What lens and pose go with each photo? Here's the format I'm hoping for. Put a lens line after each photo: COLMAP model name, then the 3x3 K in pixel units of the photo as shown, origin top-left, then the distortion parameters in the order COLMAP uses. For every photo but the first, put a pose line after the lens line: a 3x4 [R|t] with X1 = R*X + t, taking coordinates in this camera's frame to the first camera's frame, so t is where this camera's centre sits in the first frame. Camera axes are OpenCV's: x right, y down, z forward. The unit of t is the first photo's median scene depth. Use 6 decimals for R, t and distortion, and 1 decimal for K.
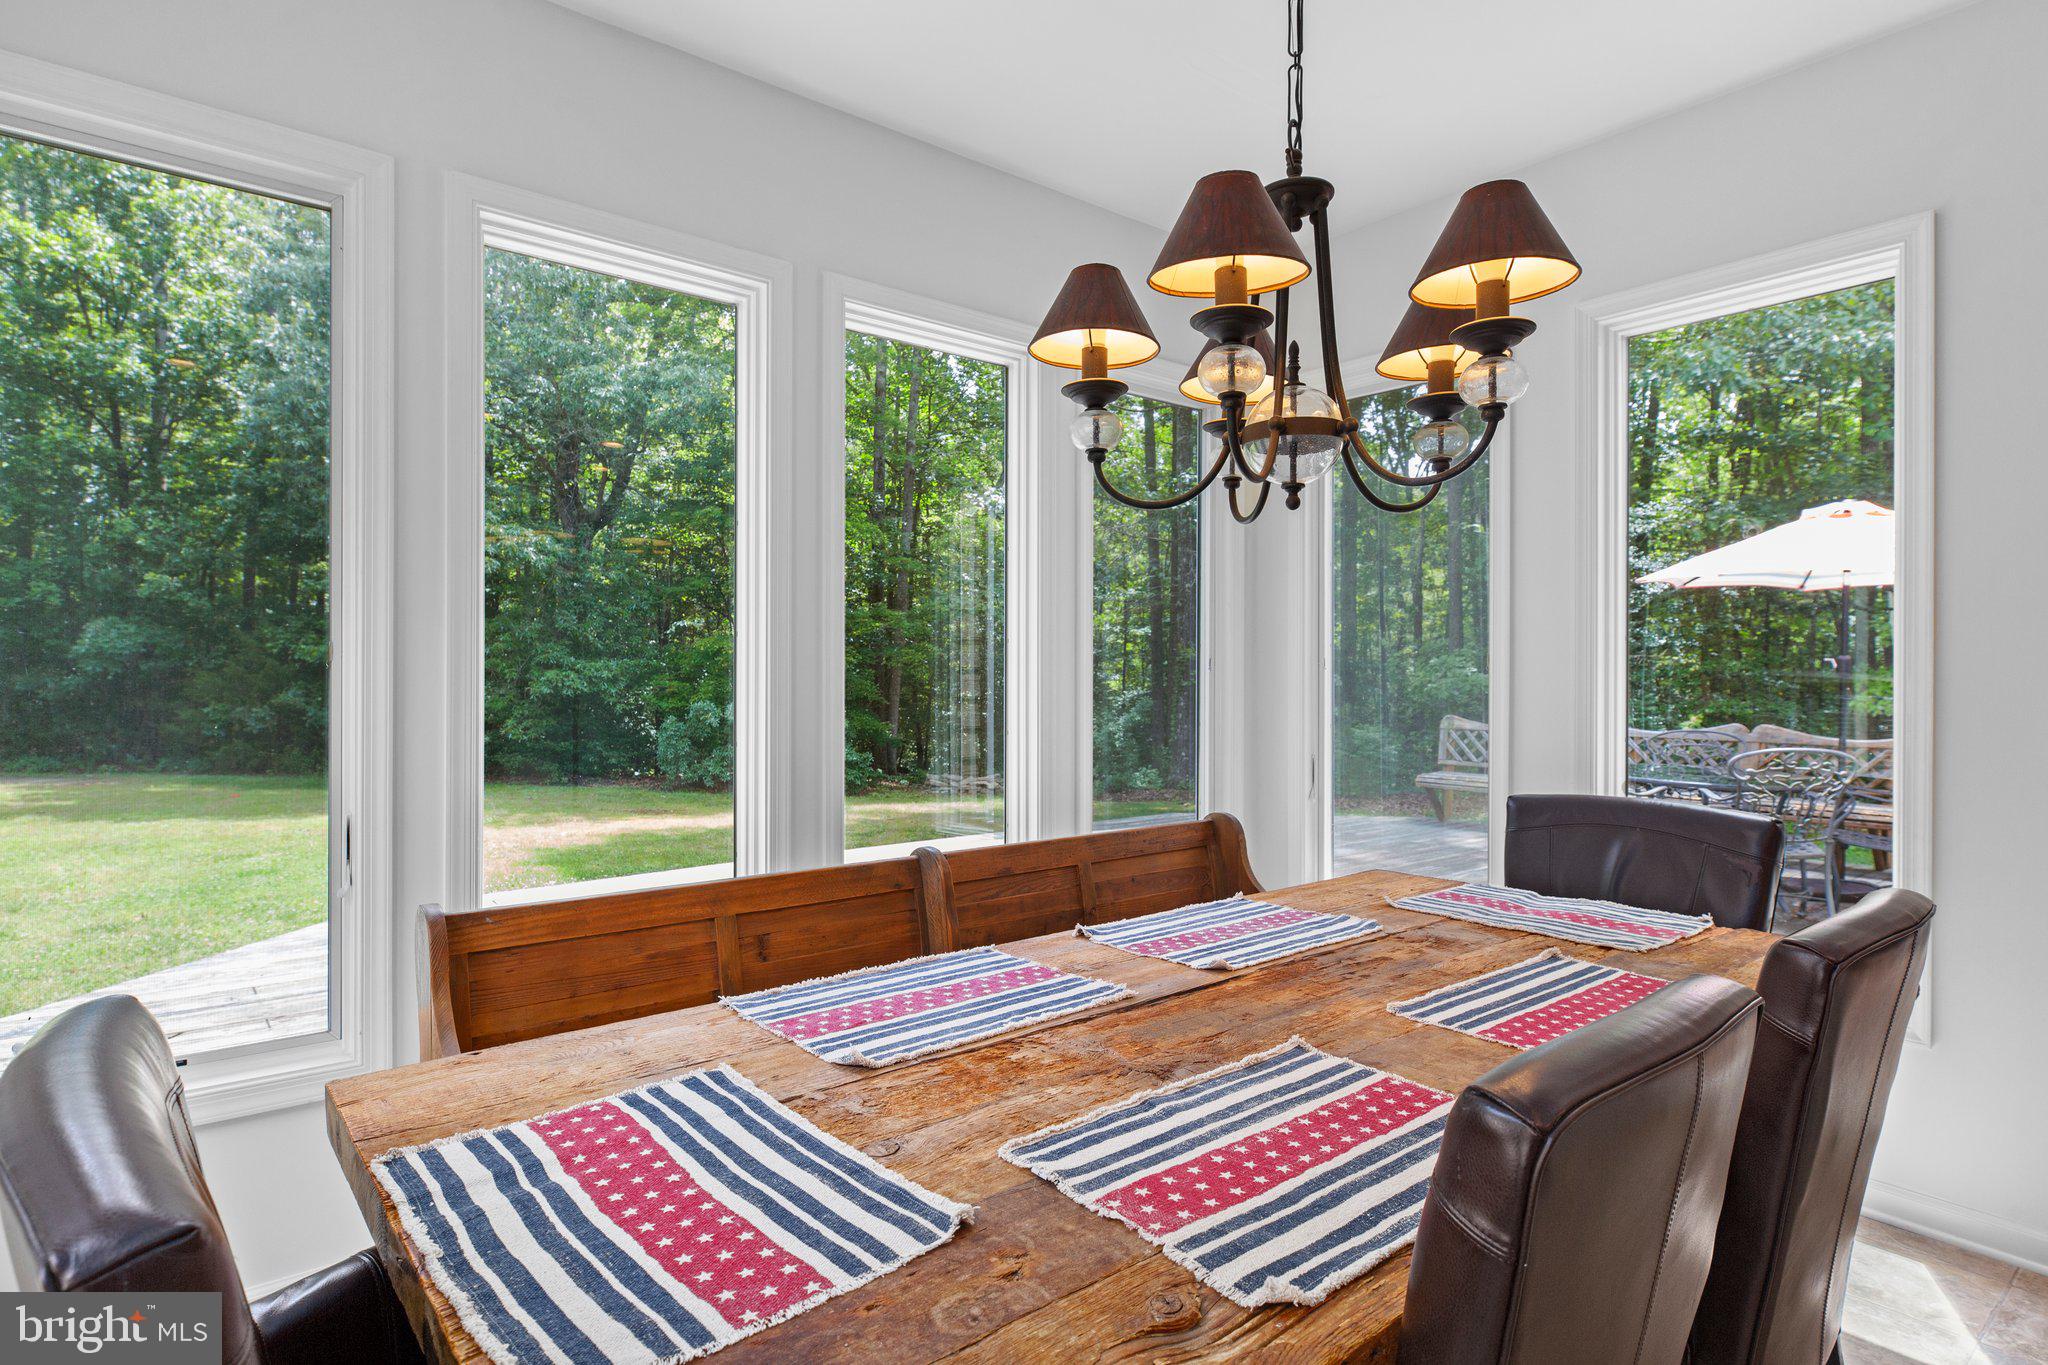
lens RADIAL K [[1114.0, 0, 1024.3], [0, 1114.0, 675.5], [0, 0, 1]] dist [0.004754, 0.000014]
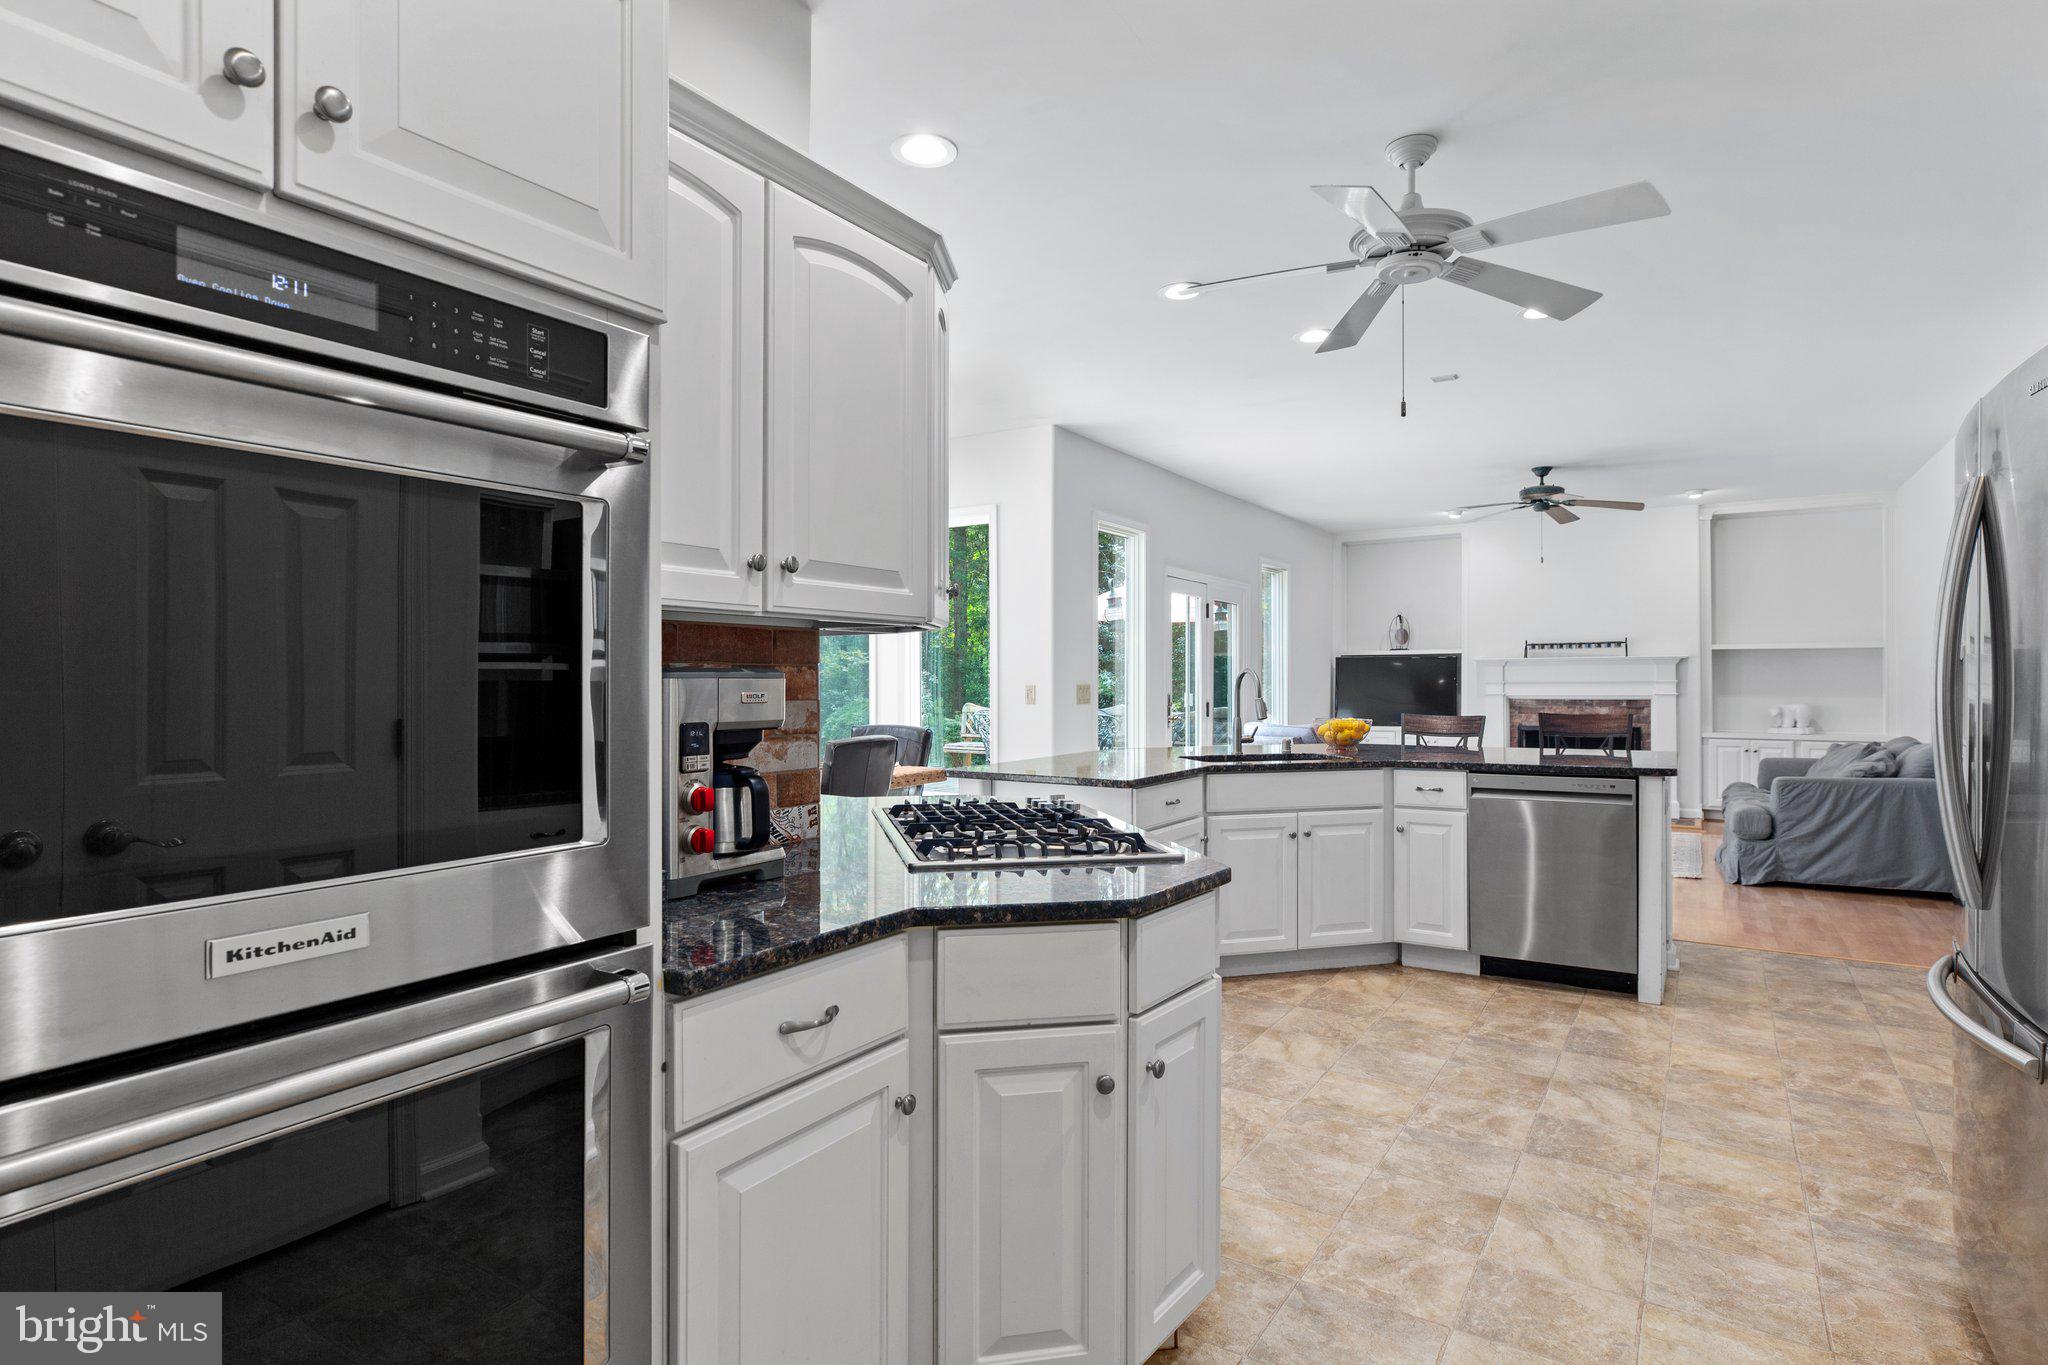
lens RADIAL K [[1093.8, 0, 1059.4], [0, 1093.8, 683.2], [0, 0, 1]] dist [0.002097, 0.000204]
pose [[0.943129, -0.008144, 0.332328, 0.009134], [0.006046, 0.999955, 0.007347, -0.000031], [-0.332373, -0.004920, 0.943135, -0.176531]]
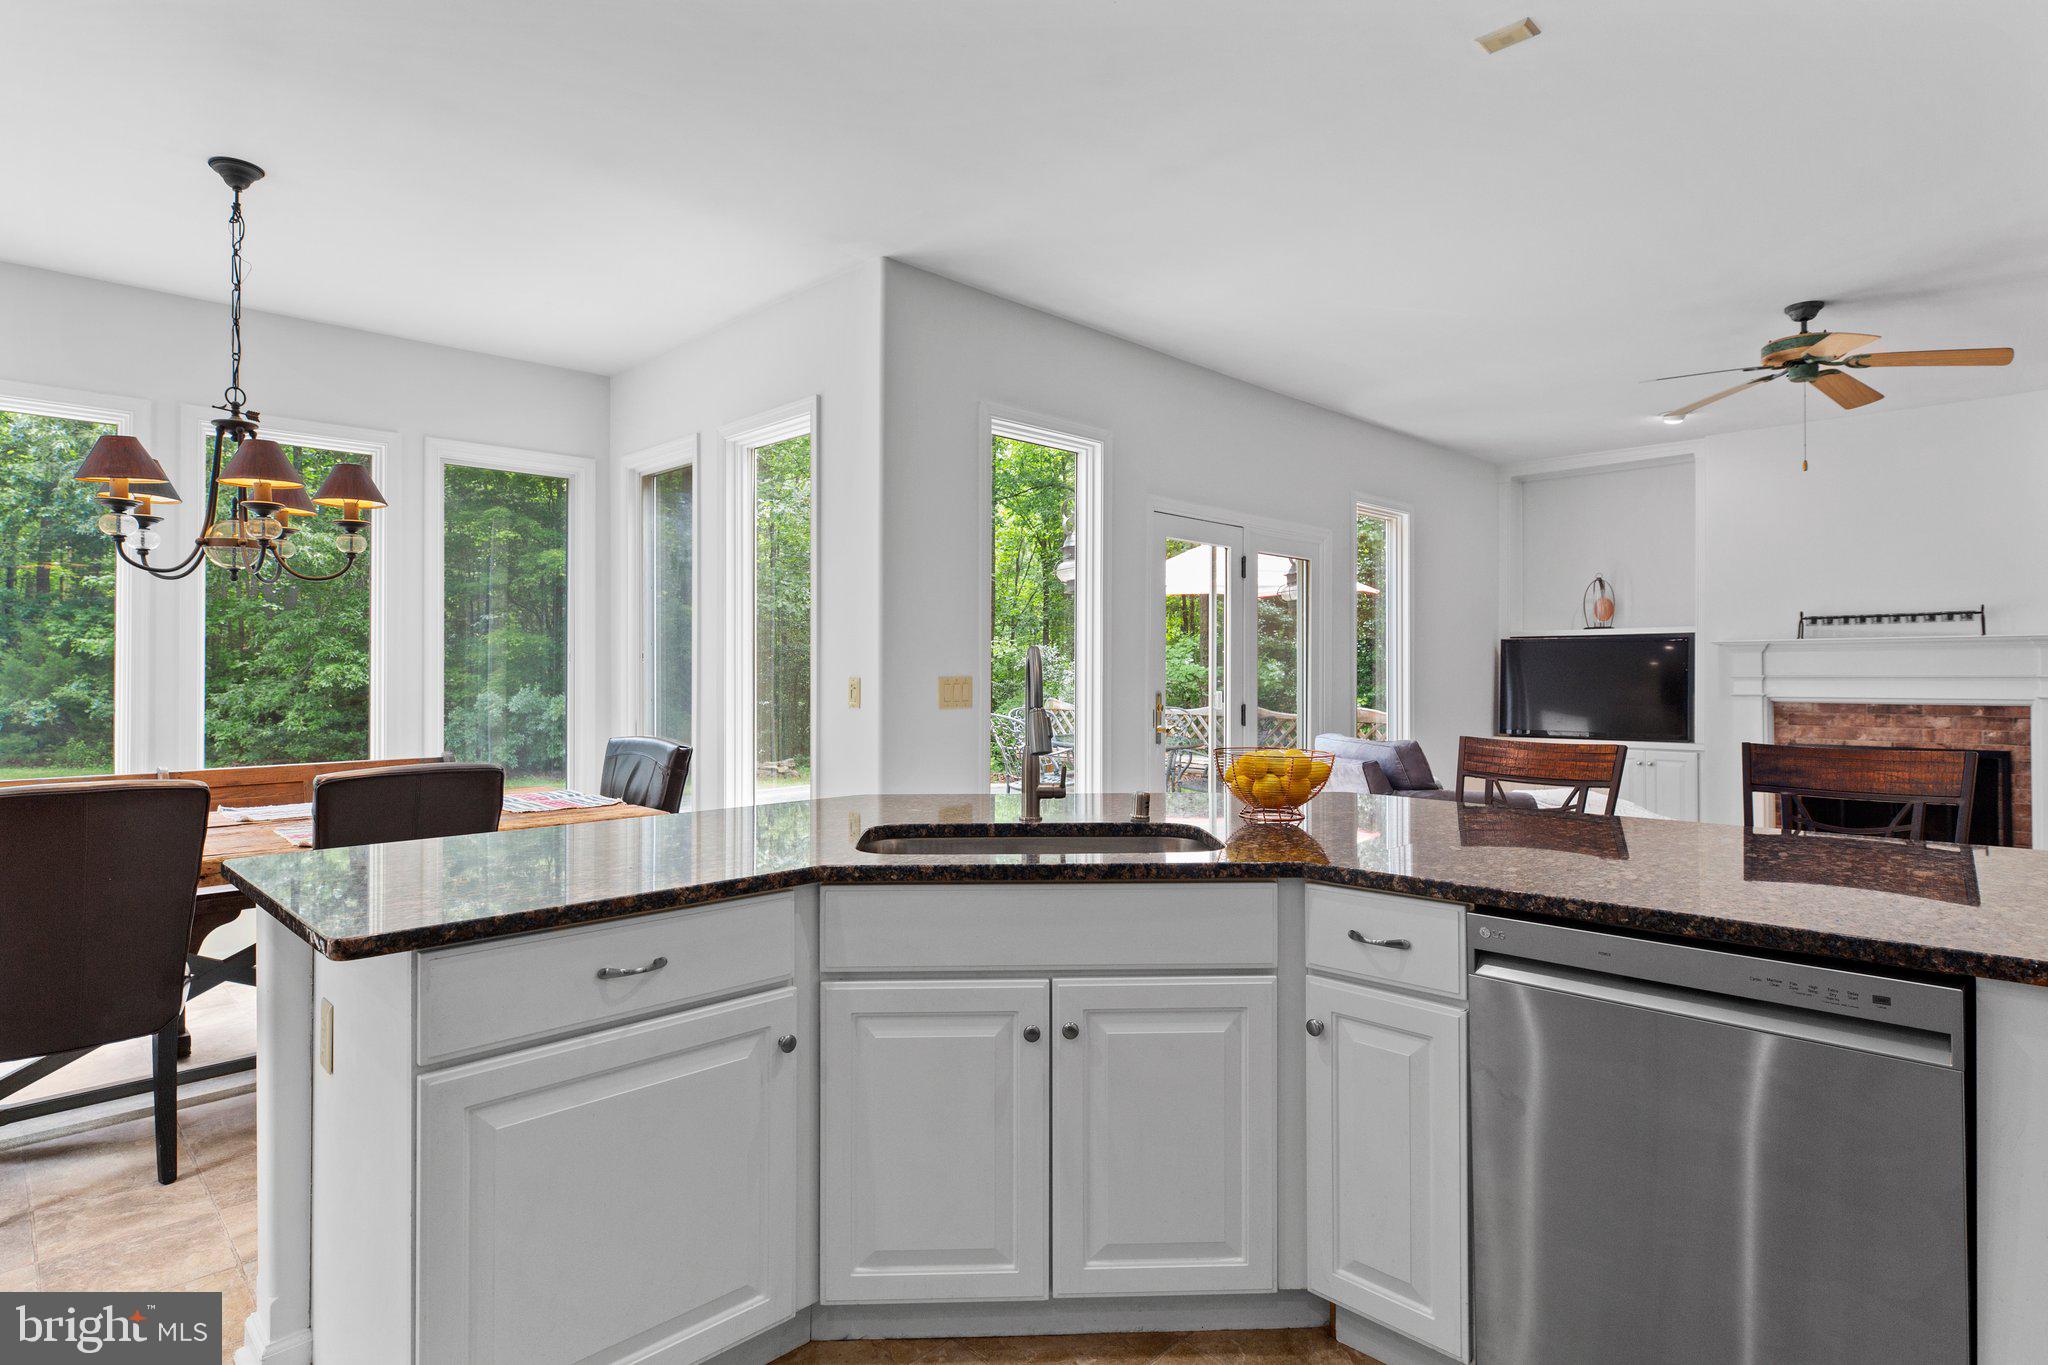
lens RADIAL K [[1105.7, 0, 1031.9], [0, 1105.7, 663.0], [0, 0, 1]] dist [0.001463, -0.000434]
pose [[0.995164, -0.002726, 0.098186, 0.110745], [0.003069, 0.999990, -0.003350, 0.000839], [-0.098176, 0.003635, 0.995162, -0.085240]]
